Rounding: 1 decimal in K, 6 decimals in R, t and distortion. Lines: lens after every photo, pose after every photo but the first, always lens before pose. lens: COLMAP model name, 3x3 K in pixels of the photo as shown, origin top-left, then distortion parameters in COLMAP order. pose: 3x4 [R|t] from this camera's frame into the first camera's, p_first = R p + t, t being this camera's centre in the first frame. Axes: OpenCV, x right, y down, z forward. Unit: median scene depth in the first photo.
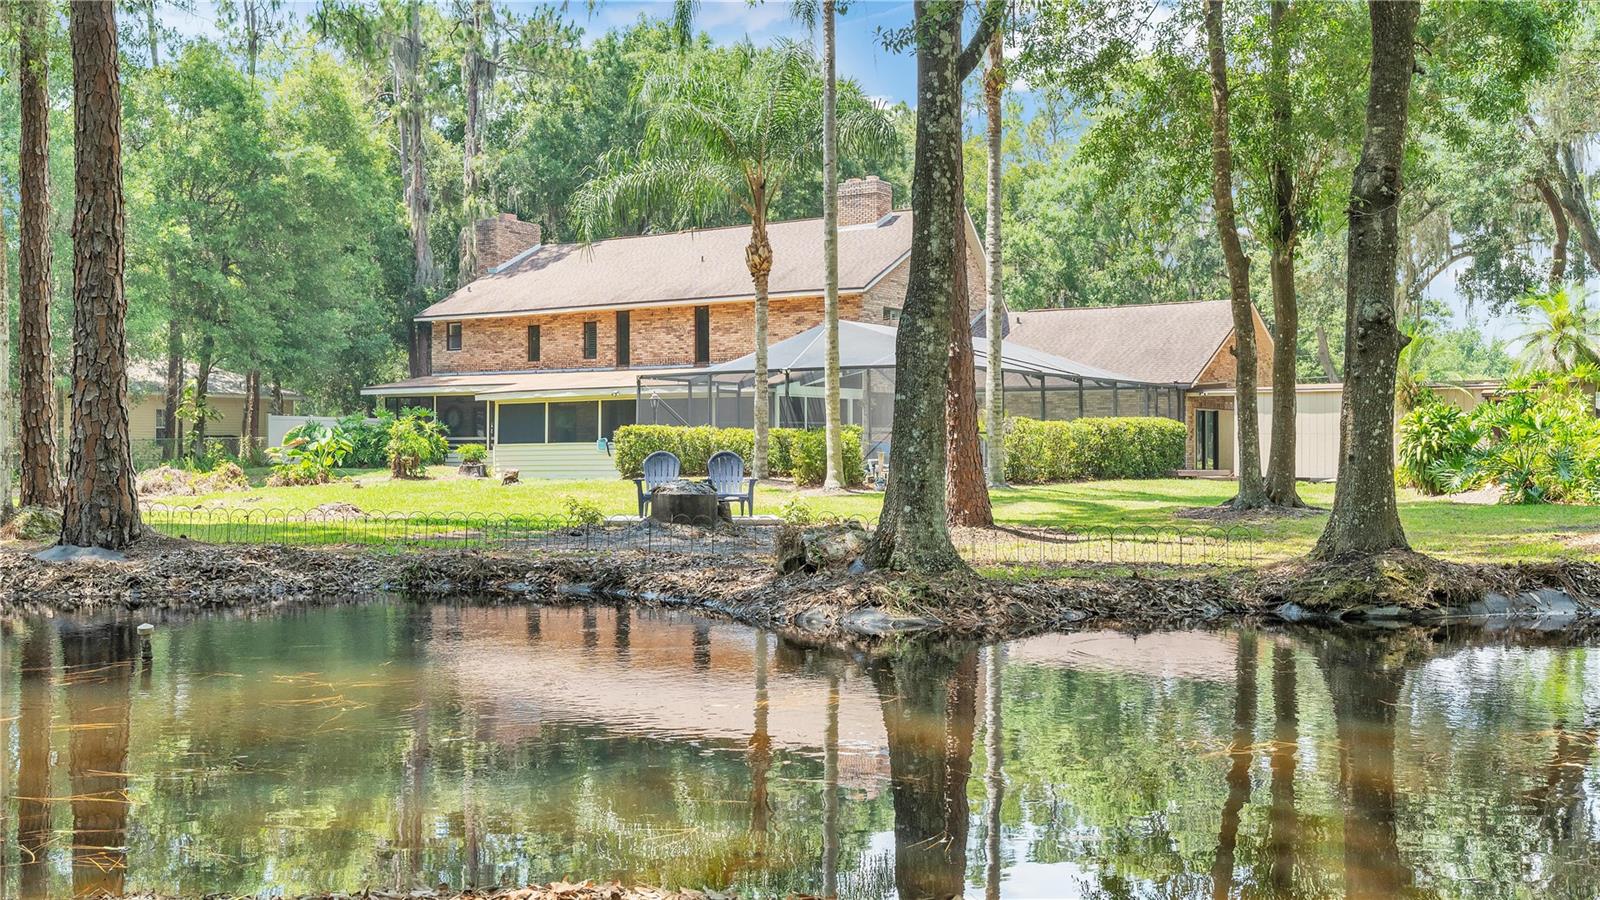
lens RADIAL K [[1587.2, 0, 798.0], [0, 1587.2, 450.6], [0, 0, 1]] dist [0.009841, 0.000000]
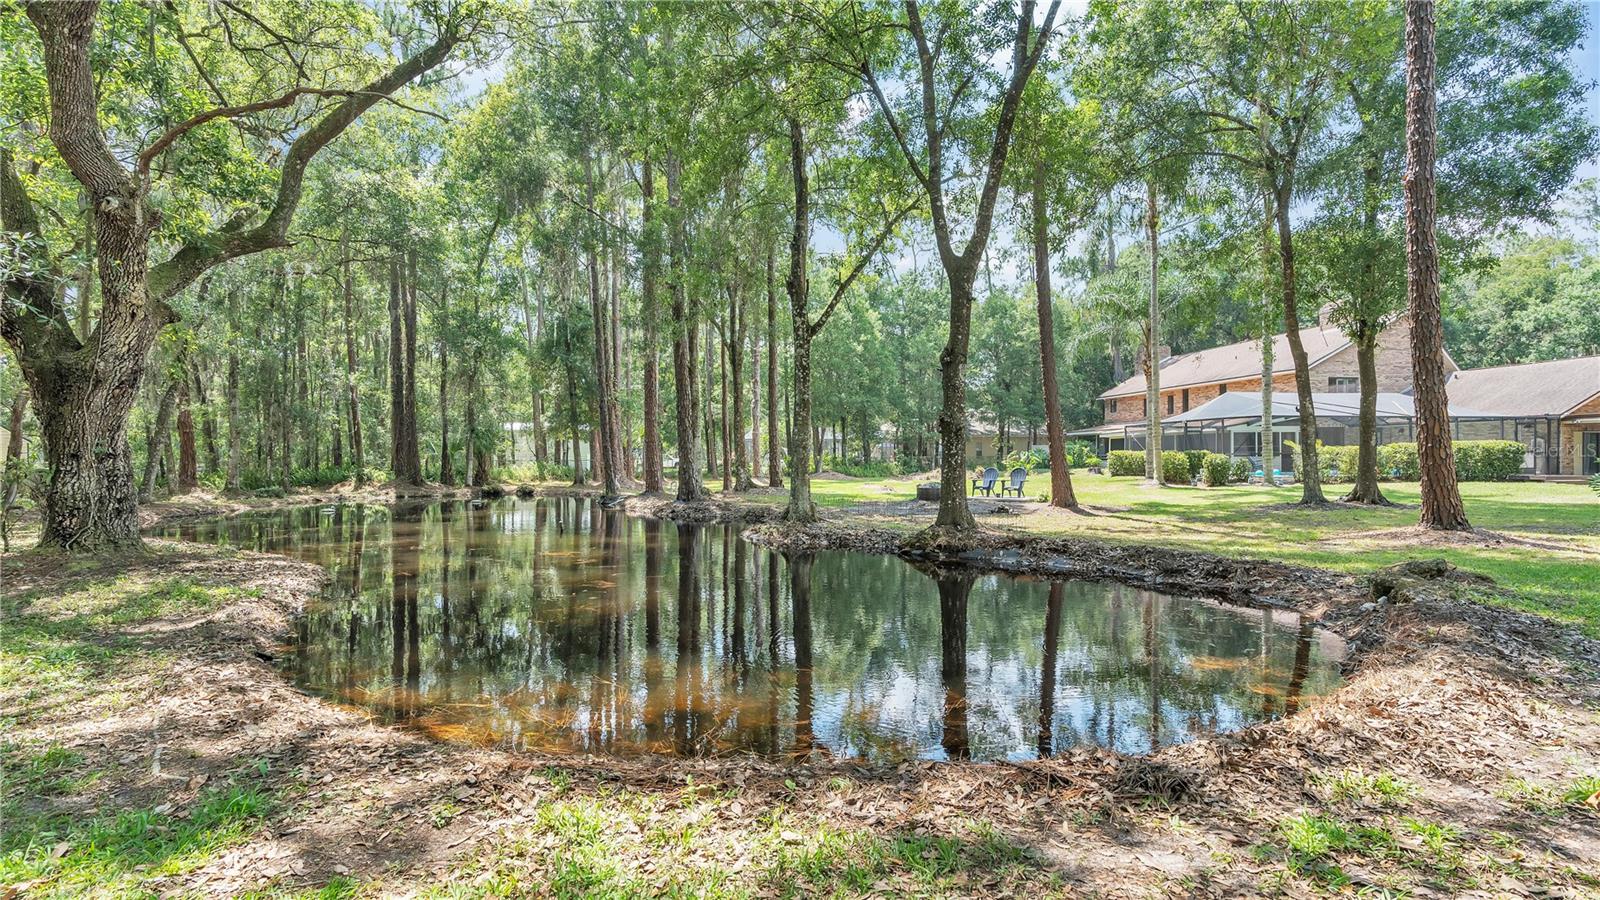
lens RADIAL K [[725.9, 0, 798.4], [0, 725.9, 466.4], [0, 0, 1]] dist [-0.003909, 0.001167]
pose [[0.685807, 0.004099, -0.727772, 0.214054], [0.007192, 0.999897, 0.012410, -0.007303], [0.727748, -0.013745, 0.685707, 0.037076]]
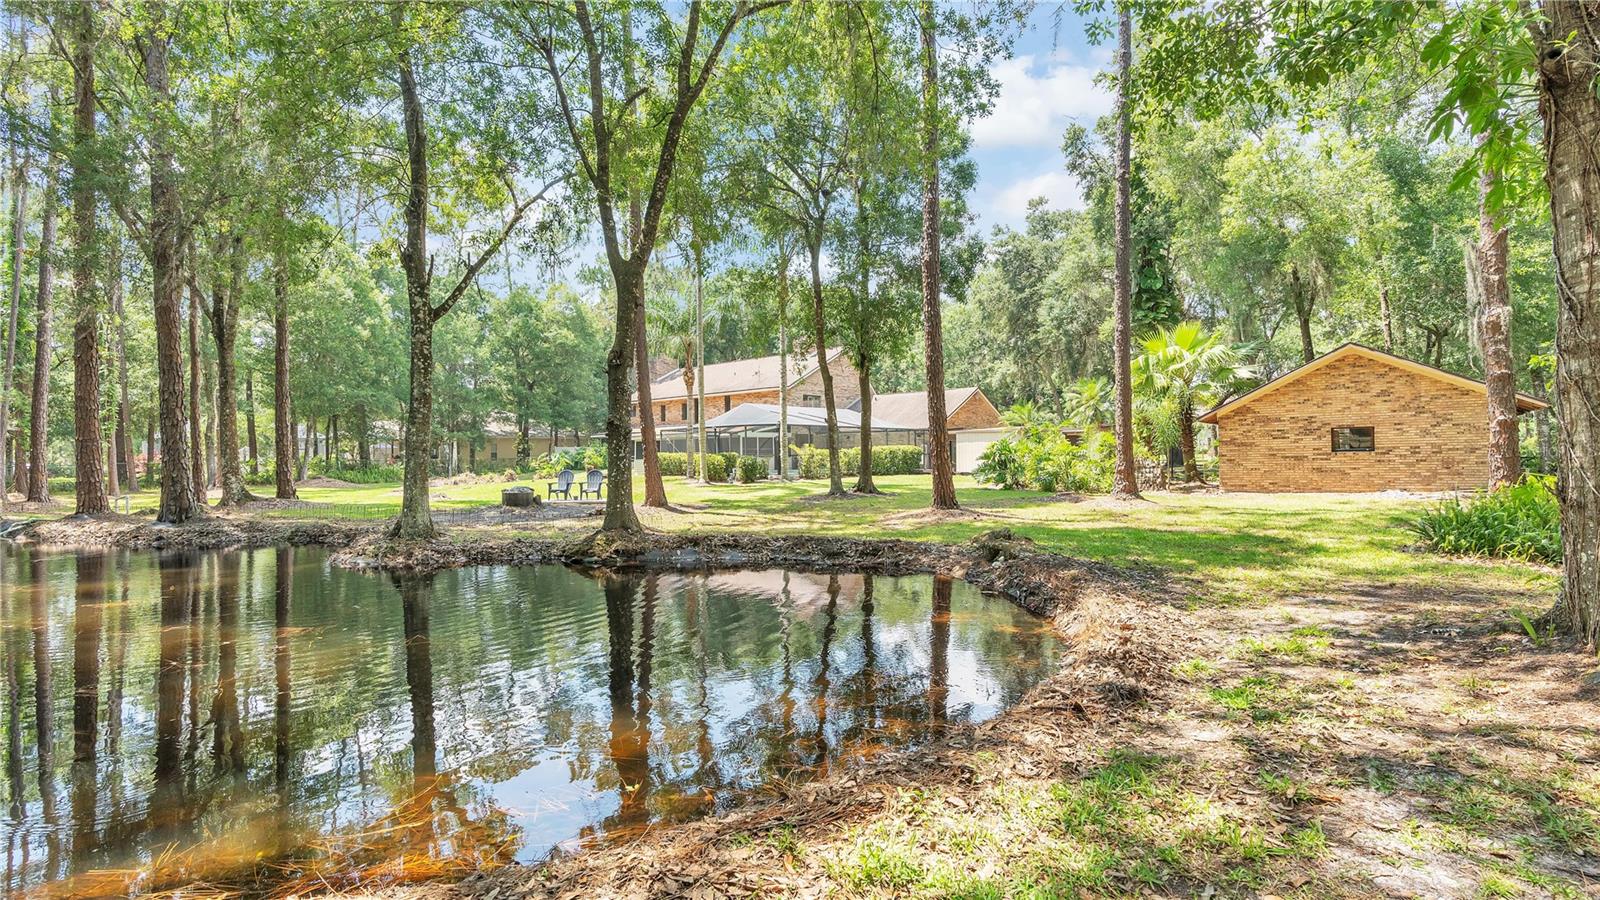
lens RADIAL K [[725.9, 0, 797.5], [0, 725.9, 443.8], [0, 0, 1]] dist [-0.003909, 0.001167]
pose [[0.990634, -0.012771, -0.135945, 0.166958], [0.010902, 0.999836, -0.014479, -0.008239], [0.136108, 0.012861, 0.990611, 0.012180]]
